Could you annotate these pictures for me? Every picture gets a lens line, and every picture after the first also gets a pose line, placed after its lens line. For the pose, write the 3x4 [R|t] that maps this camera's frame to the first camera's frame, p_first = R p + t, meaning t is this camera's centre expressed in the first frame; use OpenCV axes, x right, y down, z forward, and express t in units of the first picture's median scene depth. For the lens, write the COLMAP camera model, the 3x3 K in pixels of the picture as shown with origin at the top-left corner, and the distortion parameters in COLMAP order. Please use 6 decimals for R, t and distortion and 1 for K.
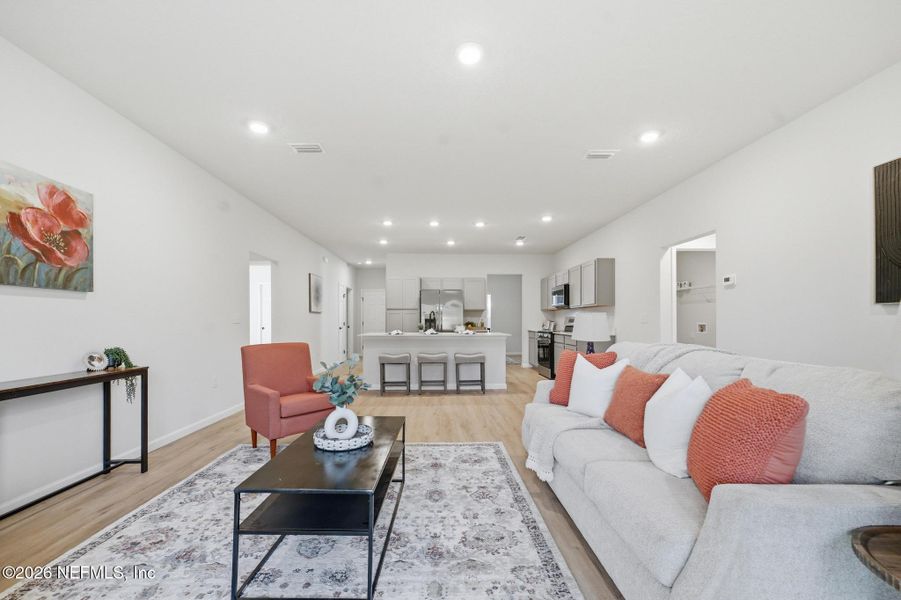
lens RADIAL K [[360.7, 0, 448.5], [0, 360.7, 307.9], [0, 0, 1]] dist [-0.002060, 0.000068]
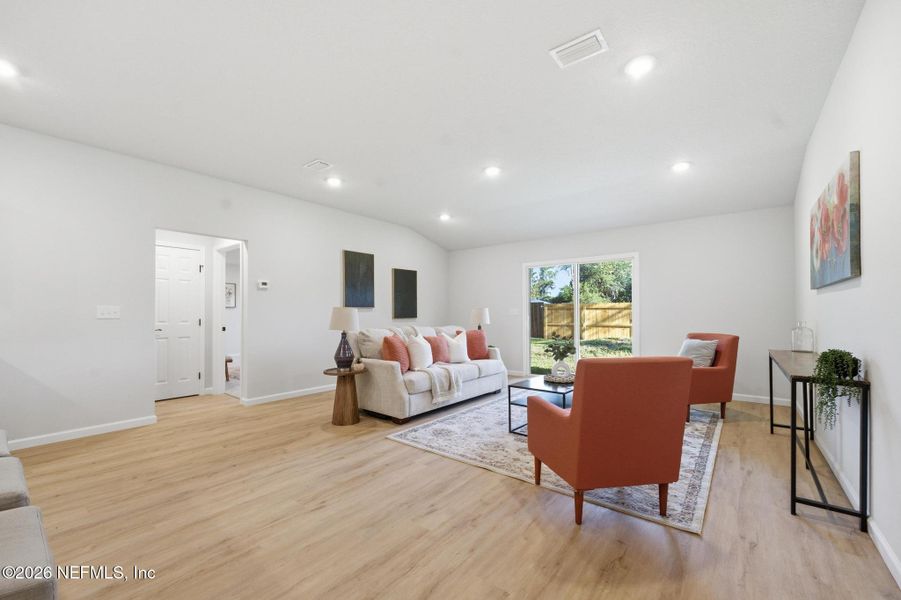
lens RADIAL K [[366.5, 0, 449.1], [0, 366.5, 314.2], [0, 0, 1]] dist [-0.000021, 0.000273]
pose [[-0.763194, 0.002930, 0.646163, -0.909040], [-0.017530, 0.999528, -0.025237, 0.080375], [-0.645931, -0.030588, -0.762782, 2.382835]]
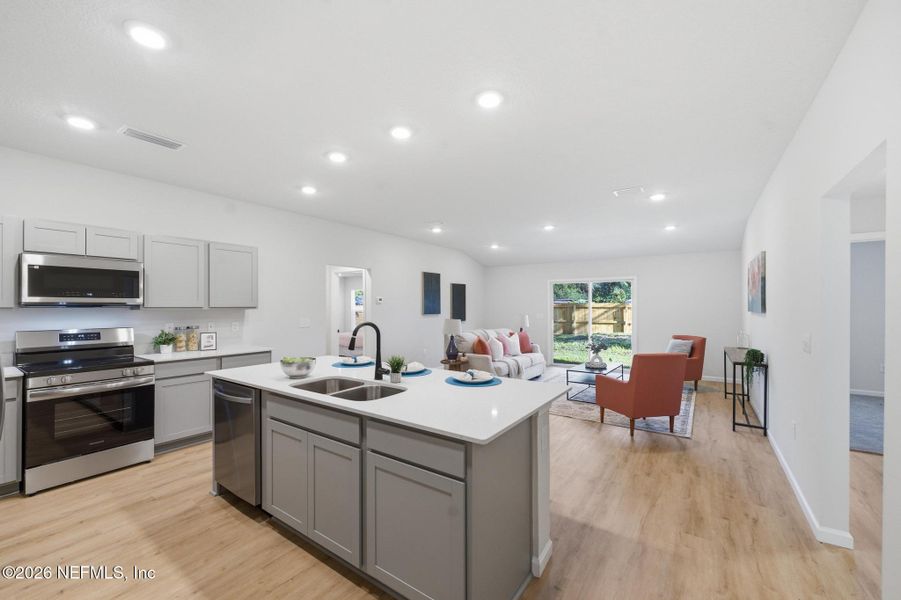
lens RADIAL K [[360.7, 0, 448.5], [0, 360.7, 307.9], [0, 0, 1]] dist [-0.002060, 0.000068]
pose [[-0.799271, -0.001320, 0.600969, -0.912580], [-0.019600, 0.999523, -0.023872, -0.000339], [-0.600651, -0.030859, -0.798916, 3.398666]]
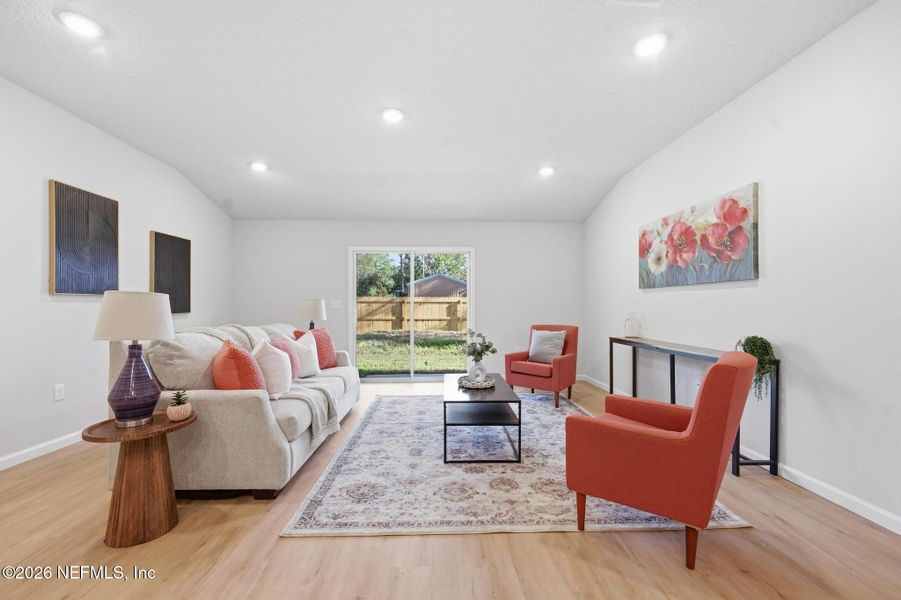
lens RADIAL K [[368.6, 0, 447.7], [0, 368.6, 305.3], [0, 0, 1]] dist [-0.001976, -0.000185]
pose [[-0.999973, 0.000341, -0.007364, -0.133047], [0.000628, 0.999242, -0.038932, 0.076709], [0.007345, -0.038936, -0.999215, 2.227416]]
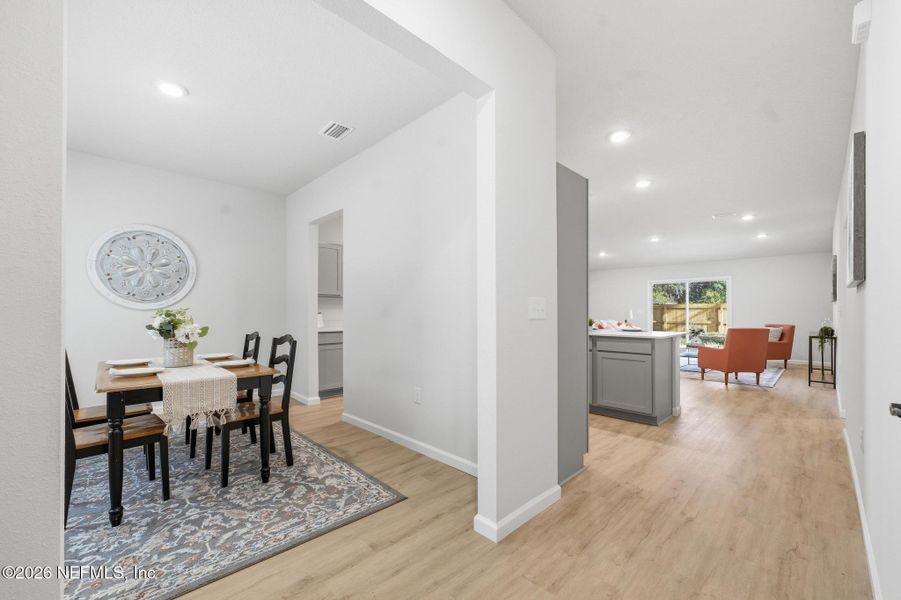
lens RADIAL K [[366.5, 0, 449.1], [0, 366.5, 314.2], [0, 0, 1]] dist [-0.000021, 0.000273]
pose [[-0.678564, -0.002073, 0.734539, -1.134954], [-0.023801, 0.999533, -0.019166, 0.151590], [-0.734156, -0.030488, -0.678296, 4.598353]]
